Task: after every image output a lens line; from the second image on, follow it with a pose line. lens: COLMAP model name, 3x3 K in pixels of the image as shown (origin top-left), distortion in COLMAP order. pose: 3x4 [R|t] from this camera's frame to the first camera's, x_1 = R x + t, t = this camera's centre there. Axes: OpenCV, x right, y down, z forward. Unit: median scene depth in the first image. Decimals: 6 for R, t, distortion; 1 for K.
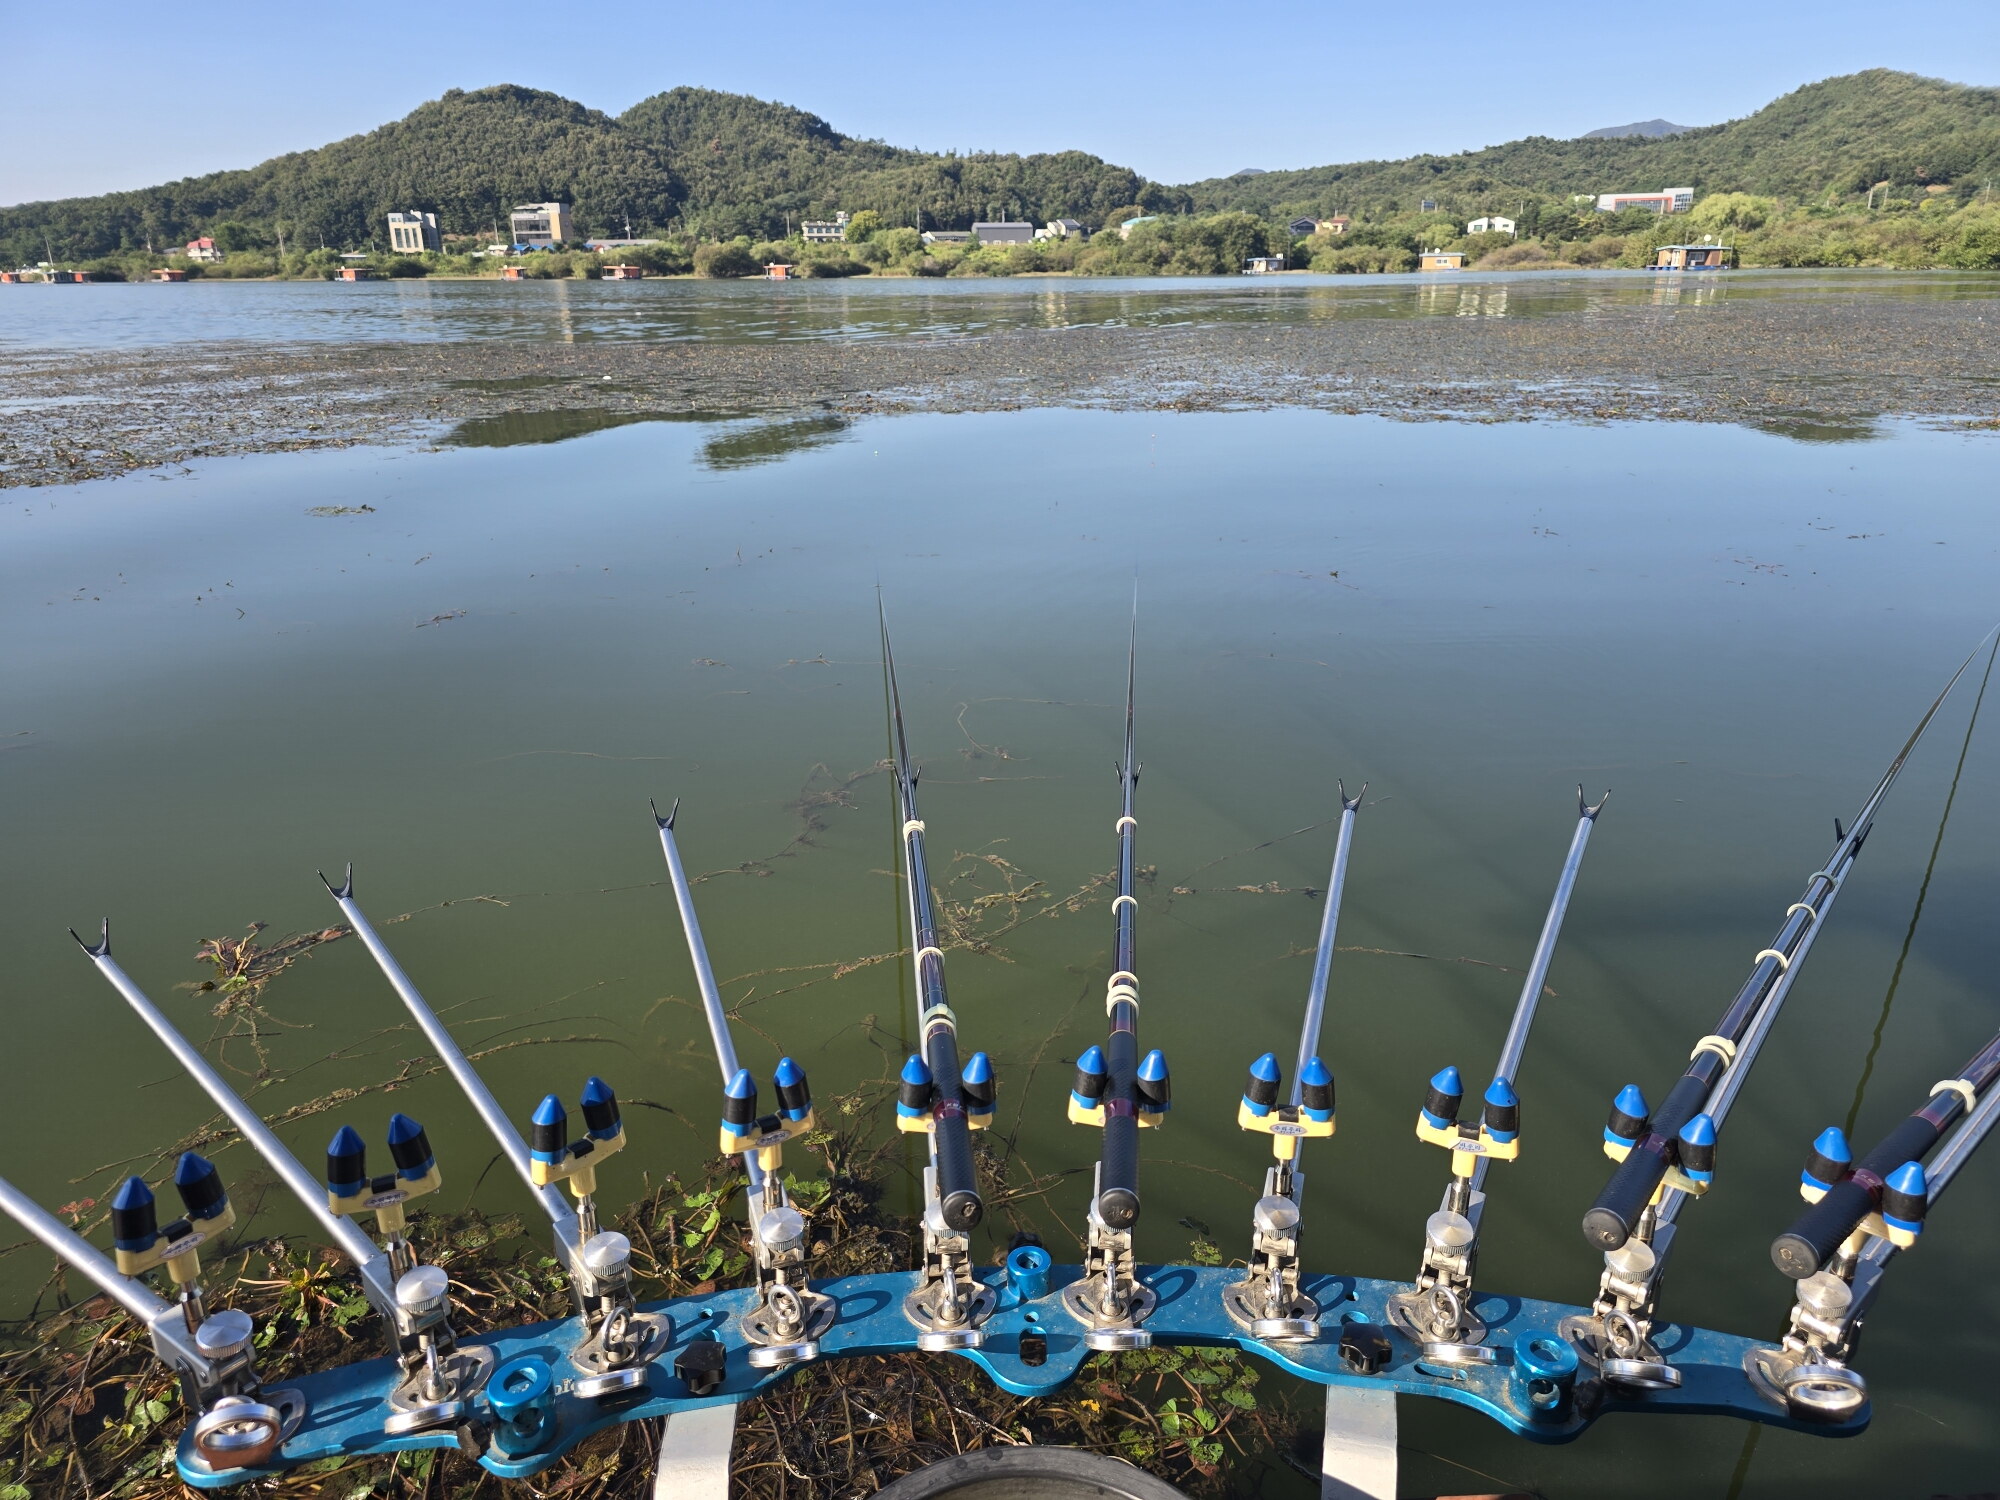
lens RADIAL K [[1321.6, 0, 1017.5], [0, 1321.6, 748.8], [0, 0, 1]] dist [0.082696, -0.111988]
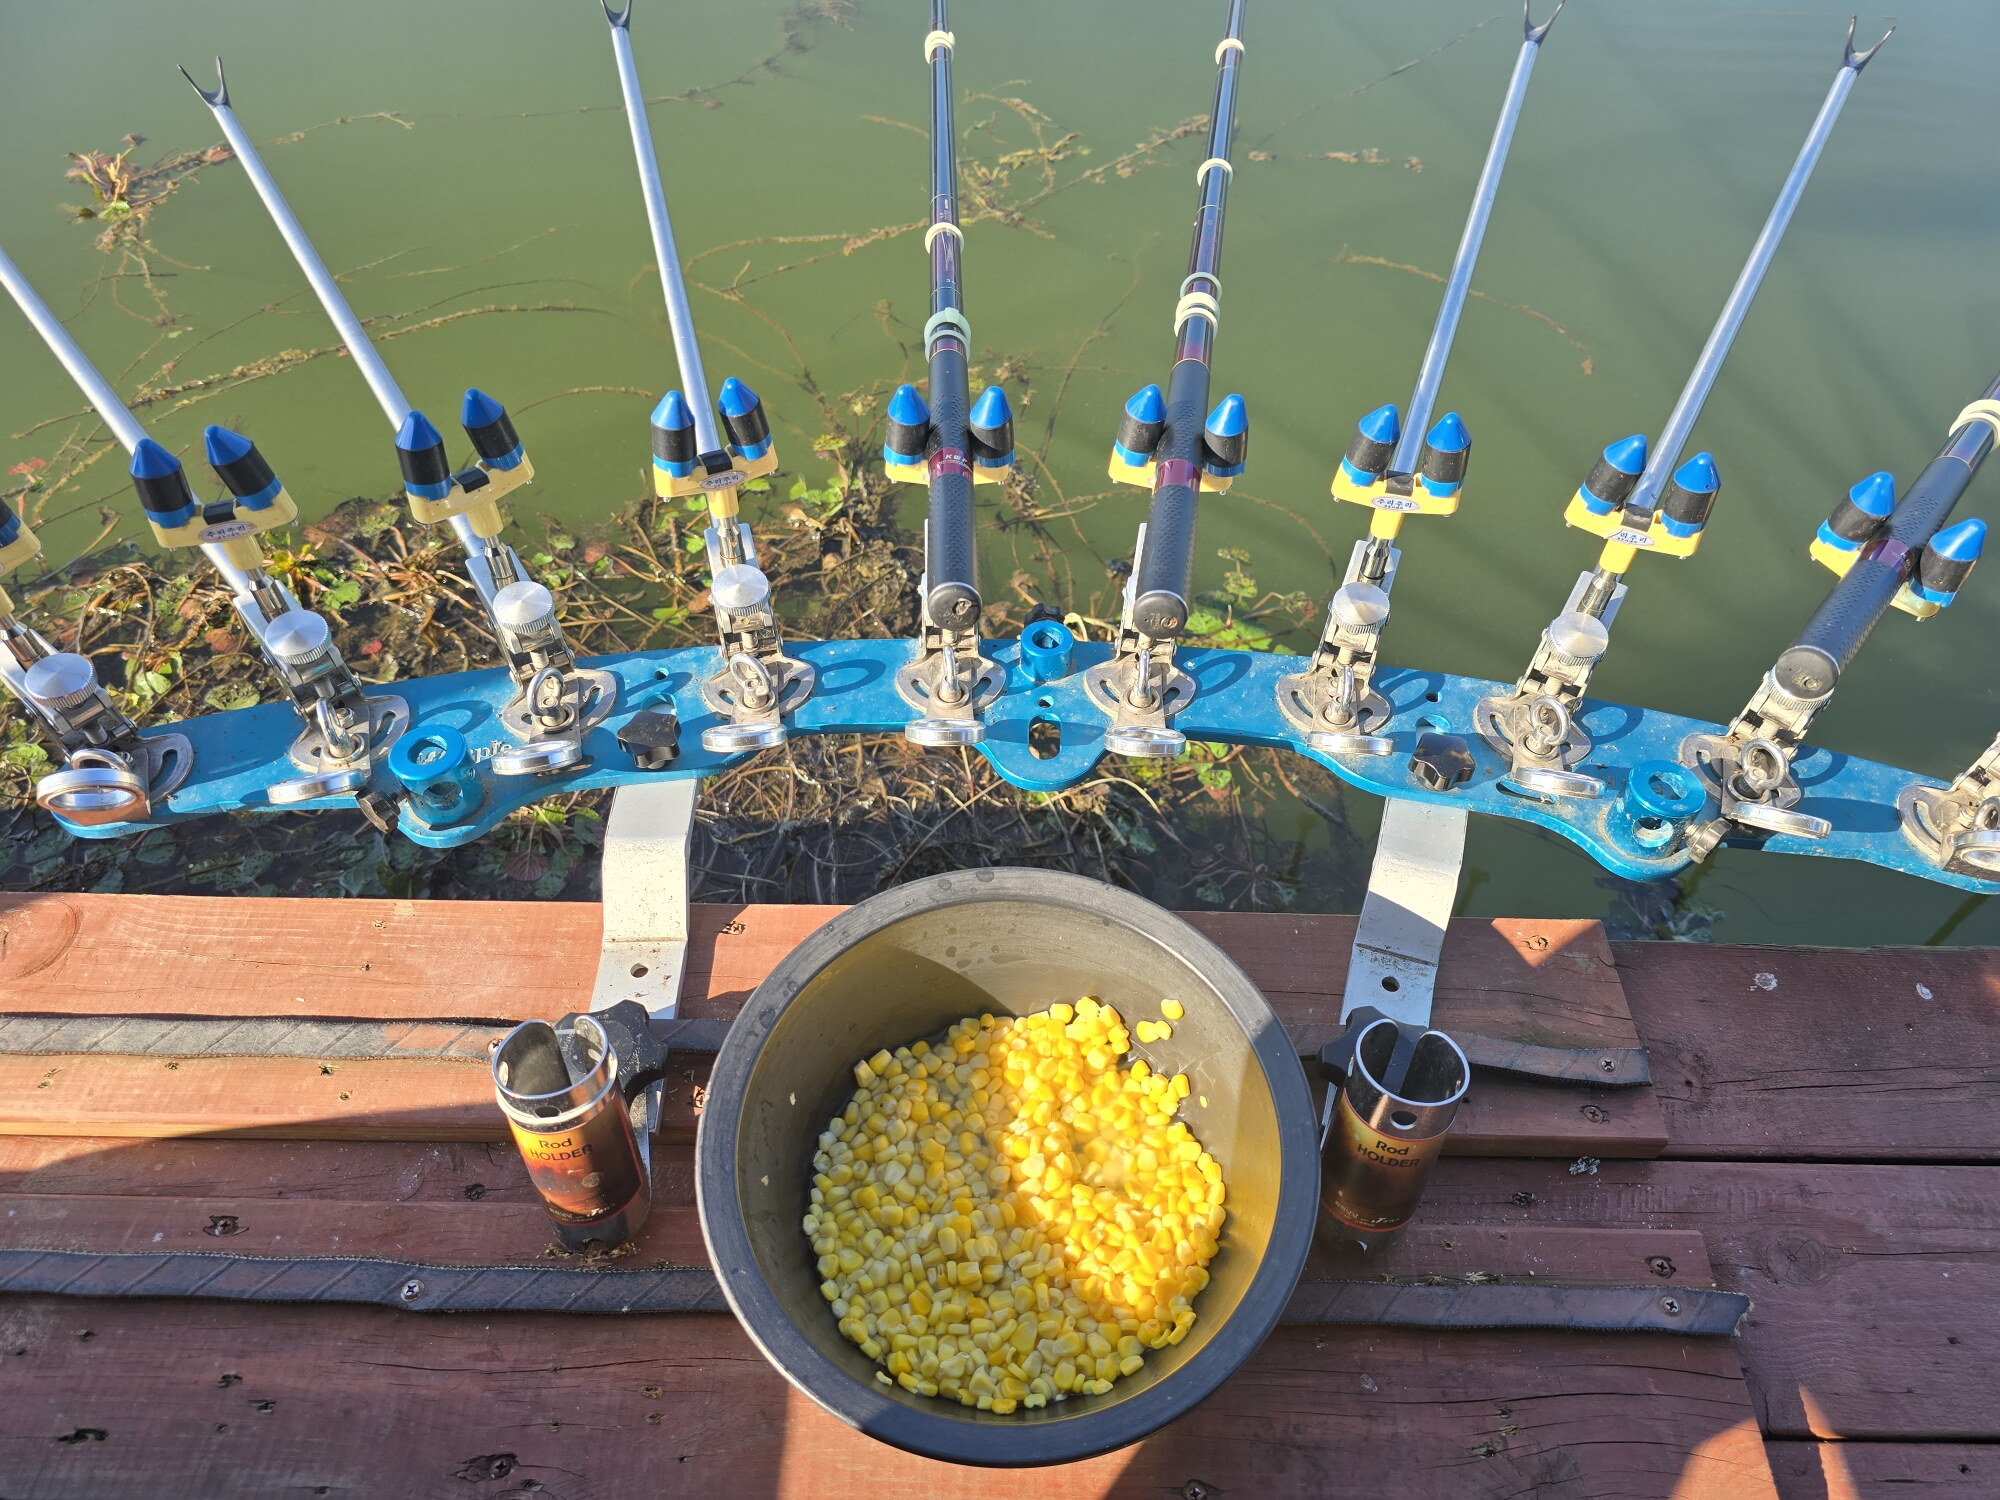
lens RADIAL K [[1321.6, 0, 1017.5], [0, 1321.6, 748.8], [0, 0, 1]] dist [0.082696, -0.111988]
pose [[0.997551, 0.062536, -0.031310, 0.020465], [-0.037864, 0.859345, 0.509992, 0.025768], [0.058799, -0.507558, 0.859609, 0.265003]]
